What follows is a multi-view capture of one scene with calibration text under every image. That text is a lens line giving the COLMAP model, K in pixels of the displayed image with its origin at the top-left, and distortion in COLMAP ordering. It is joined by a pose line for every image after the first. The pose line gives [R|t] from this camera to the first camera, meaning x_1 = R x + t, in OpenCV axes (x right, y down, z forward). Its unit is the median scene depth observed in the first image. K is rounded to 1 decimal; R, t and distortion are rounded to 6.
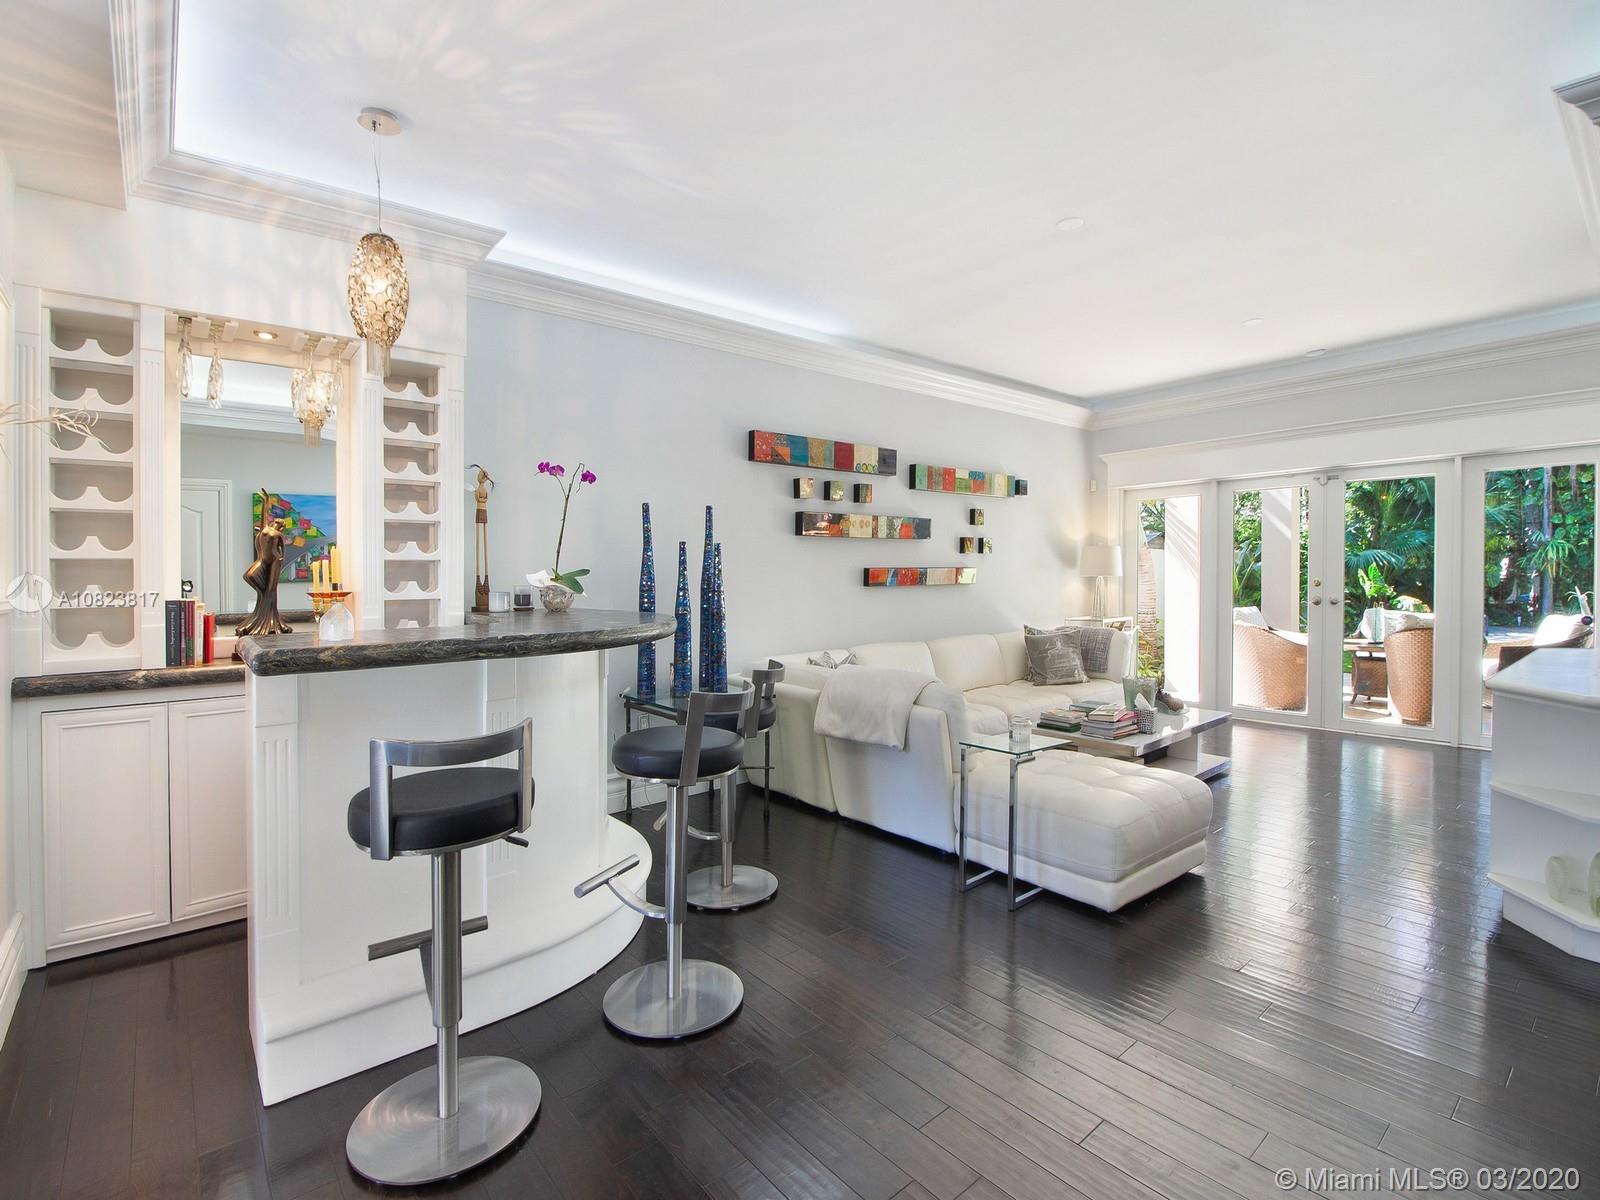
lens RADIAL K [[751.7, 0, 803.2], [0, 751.7, 597.3], [0, 0, 1]] dist [0.001305, 0.000126]
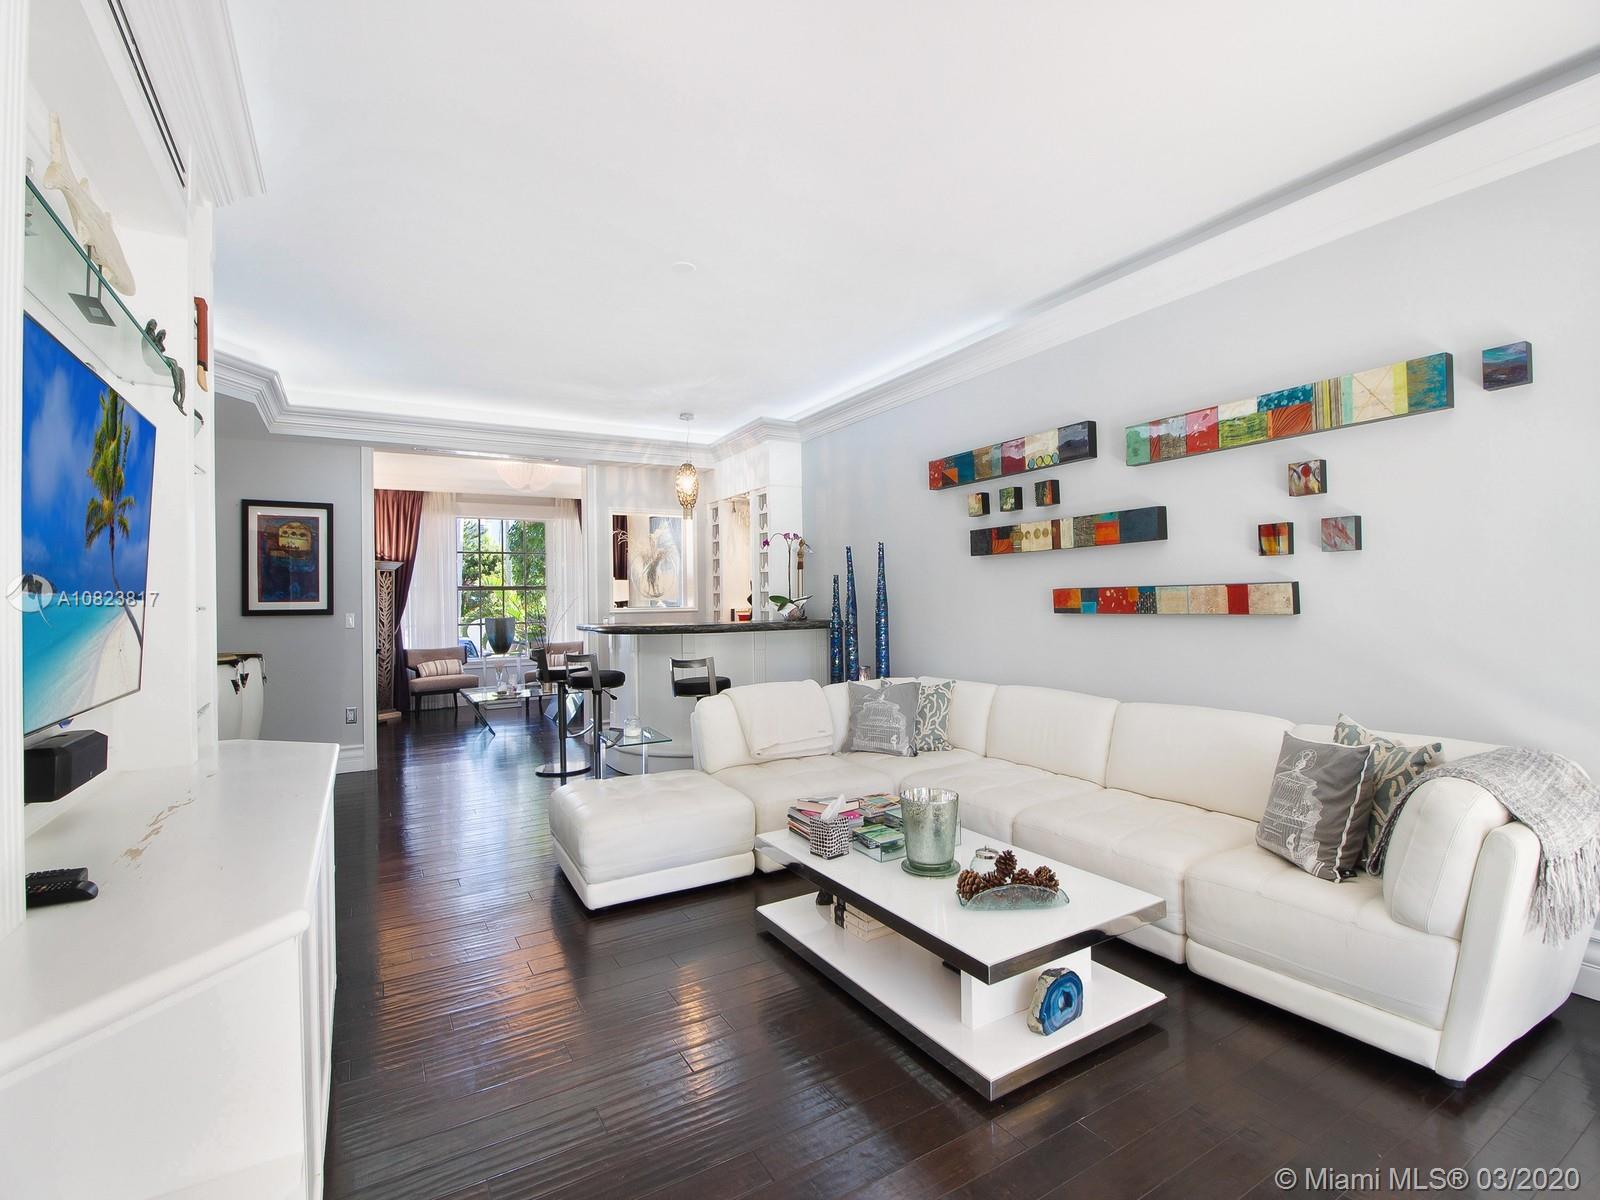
lens RADIAL K [[751.7, 0, 803.2], [0, 751.7, 597.3], [0, 0, 1]] dist [0.001305, 0.000126]
pose [[-0.161984, -0.004085, -0.986785, 0.905543], [-0.029208, 0.999573, 0.000656, -0.023498], [0.986361, 0.028928, -0.162035, 0.891640]]
